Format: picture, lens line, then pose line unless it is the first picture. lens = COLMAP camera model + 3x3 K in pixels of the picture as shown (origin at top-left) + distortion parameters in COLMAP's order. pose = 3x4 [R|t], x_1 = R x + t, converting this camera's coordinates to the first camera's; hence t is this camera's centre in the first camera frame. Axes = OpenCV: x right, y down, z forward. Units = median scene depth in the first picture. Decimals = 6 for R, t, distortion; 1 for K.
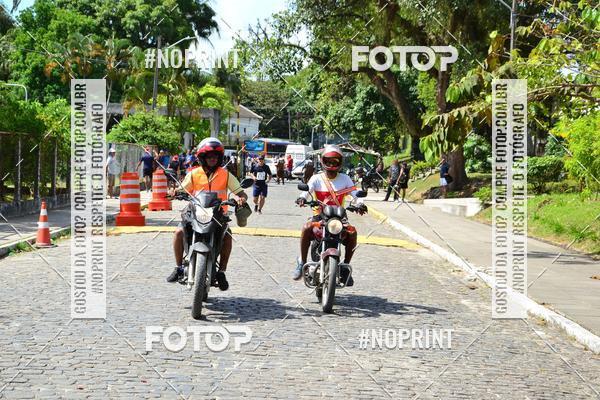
lens RADIAL K [[1803.3, 0, 299.2], [0, 1803.3, 175.2], [0, 0, 1]] dist [0.027646, 2.104681]
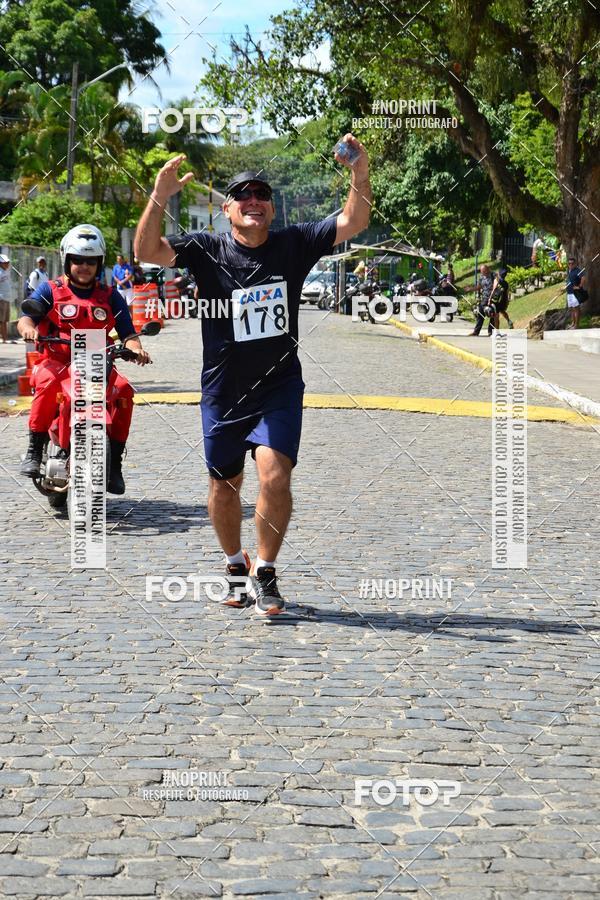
lens RADIAL K [[2705.0, 0, 317.8], [0, 2705.0, 449.3], [0, 0, 1]] dist [0.027646, 2.104681]
pose [[0.999551, -0.026429, 0.014152, -0.013206], [0.025606, 0.998133, 0.055442, 0.001000], [-0.015591, -0.055055, 0.998362, 0.104182]]
